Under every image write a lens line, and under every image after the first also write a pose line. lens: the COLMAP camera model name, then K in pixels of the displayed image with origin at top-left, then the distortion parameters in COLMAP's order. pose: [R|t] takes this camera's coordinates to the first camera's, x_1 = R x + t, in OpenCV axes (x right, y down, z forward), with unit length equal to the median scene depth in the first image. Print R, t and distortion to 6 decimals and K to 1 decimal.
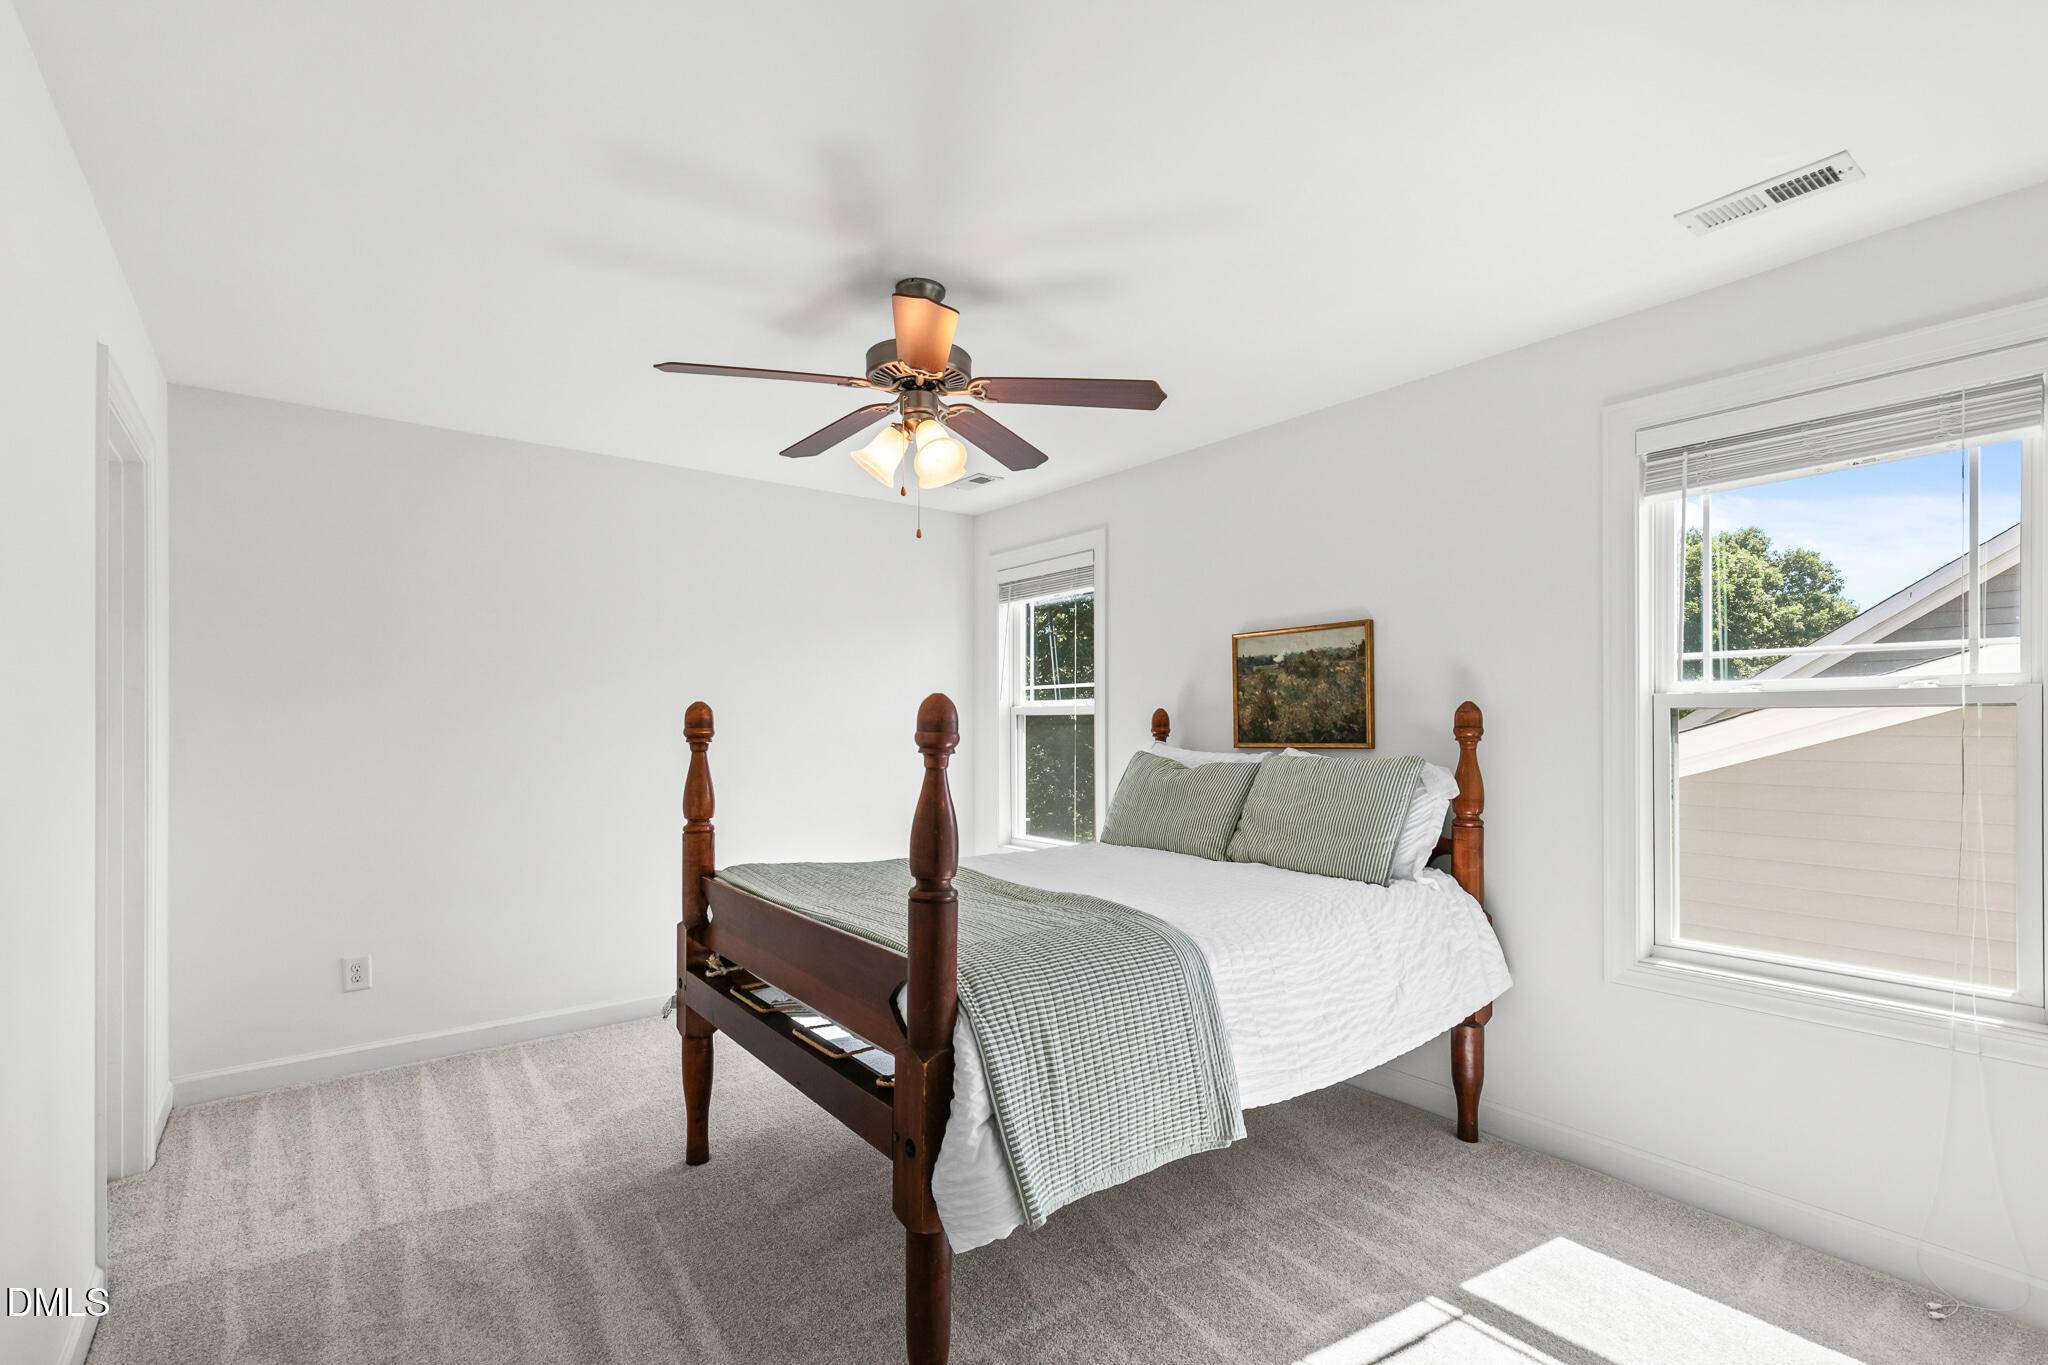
lens RADIAL K [[922.0, 0, 1025.0], [0, 922.0, 721.0], [0, 0, 1]] dist [0.000744, 0.000039]
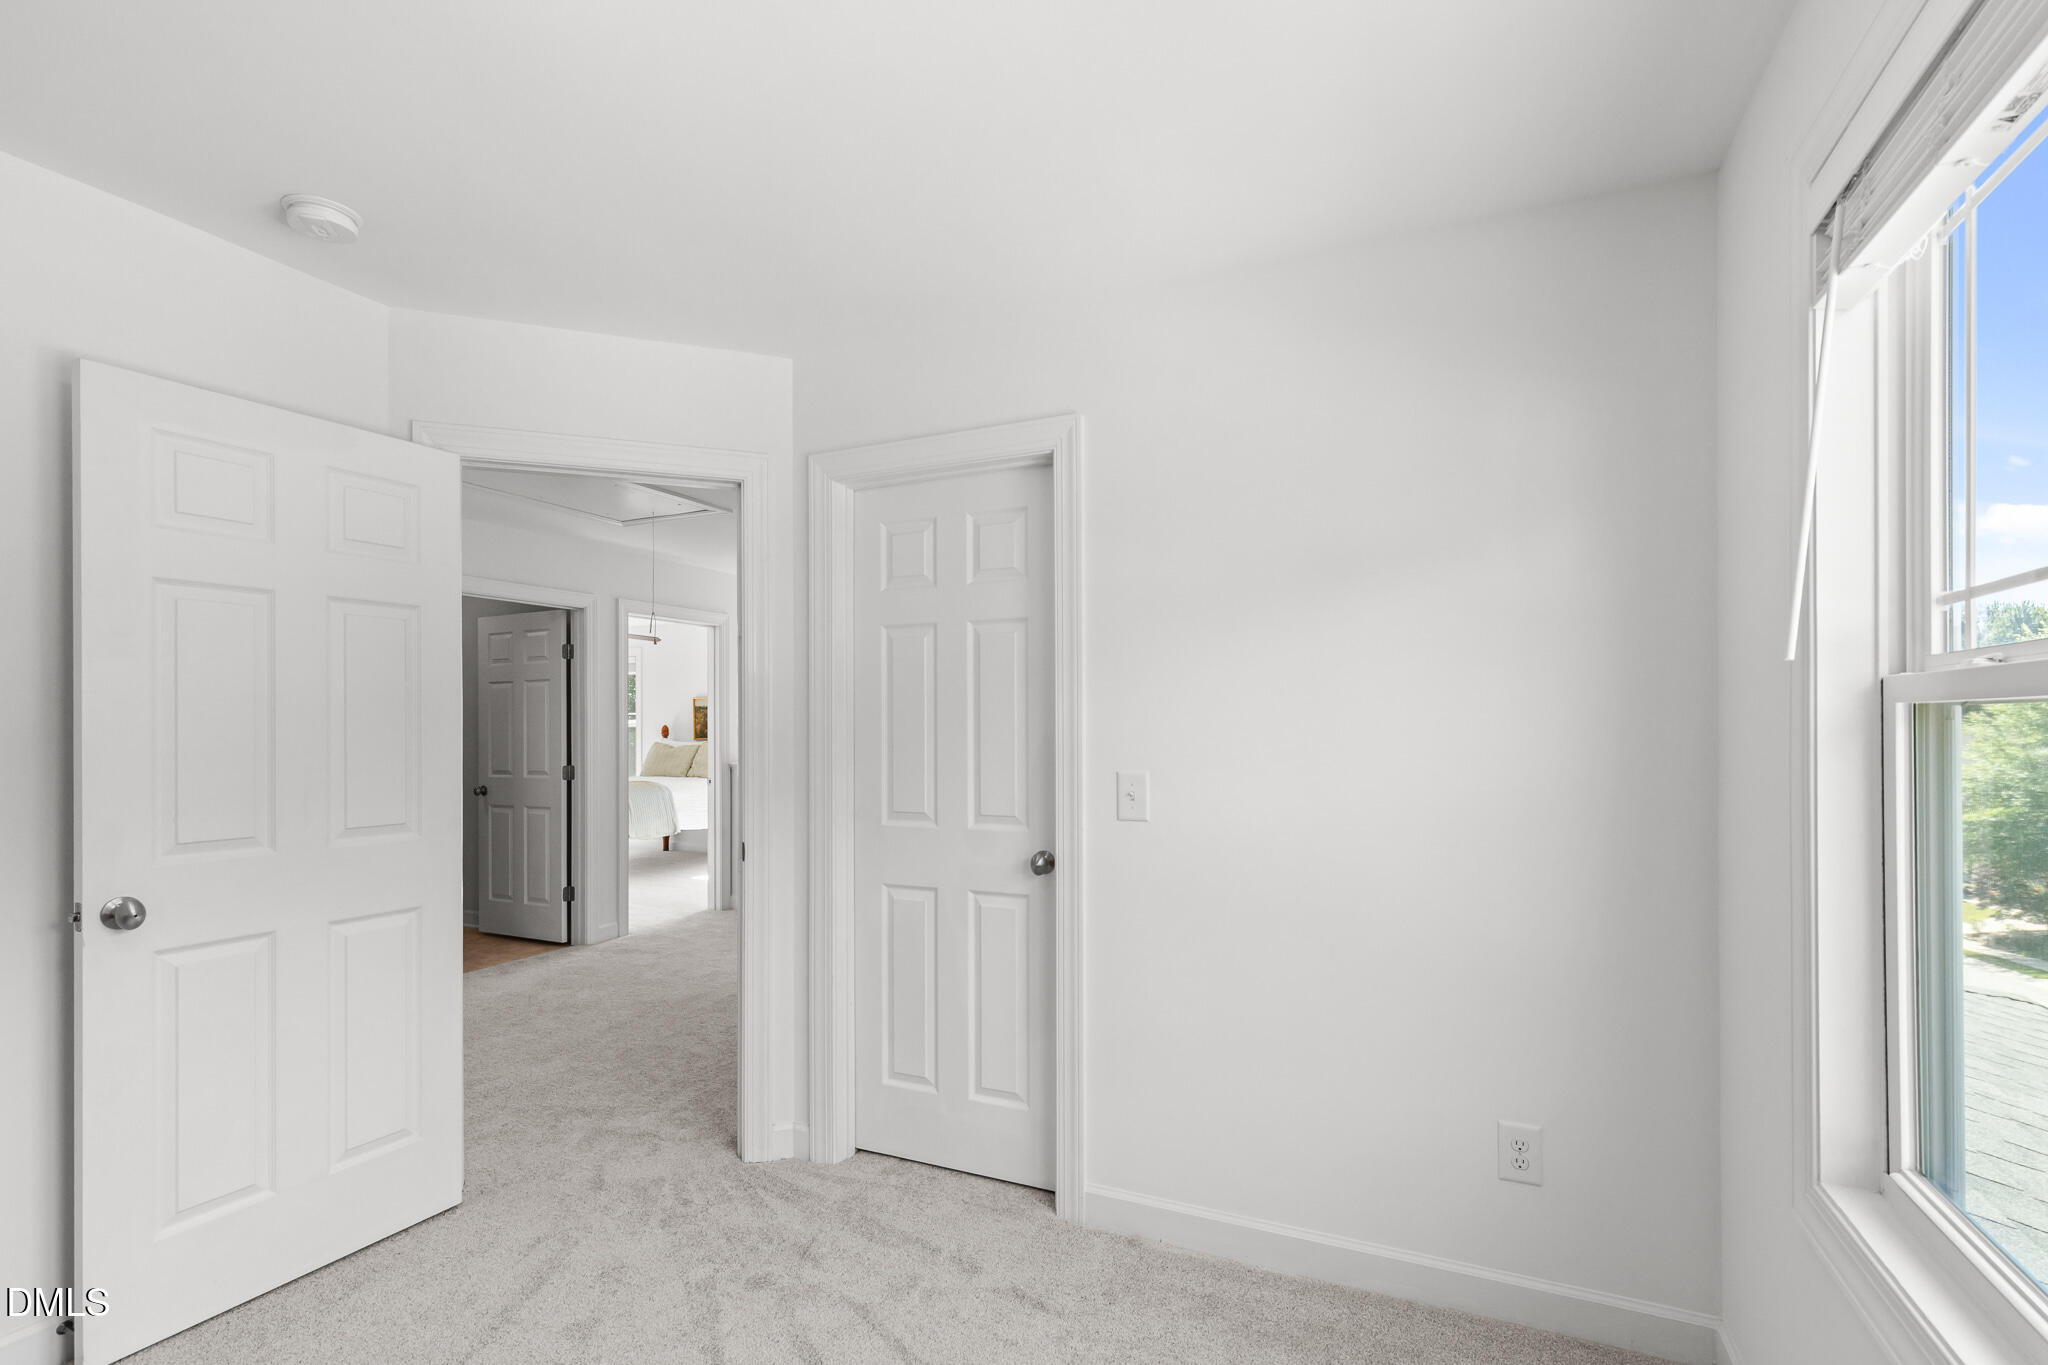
lens RADIAL K [[922.0, 0, 1025.0], [0, 922.0, 721.0], [0, 0, 1]] dist [0.000744, 0.000039]
pose [[0.886047, 0.000029, 0.463595, -0.161419], [0.003381, 0.999973, -0.006524, -0.005392], [-0.463583, 0.007348, 0.886023, -1.817574]]
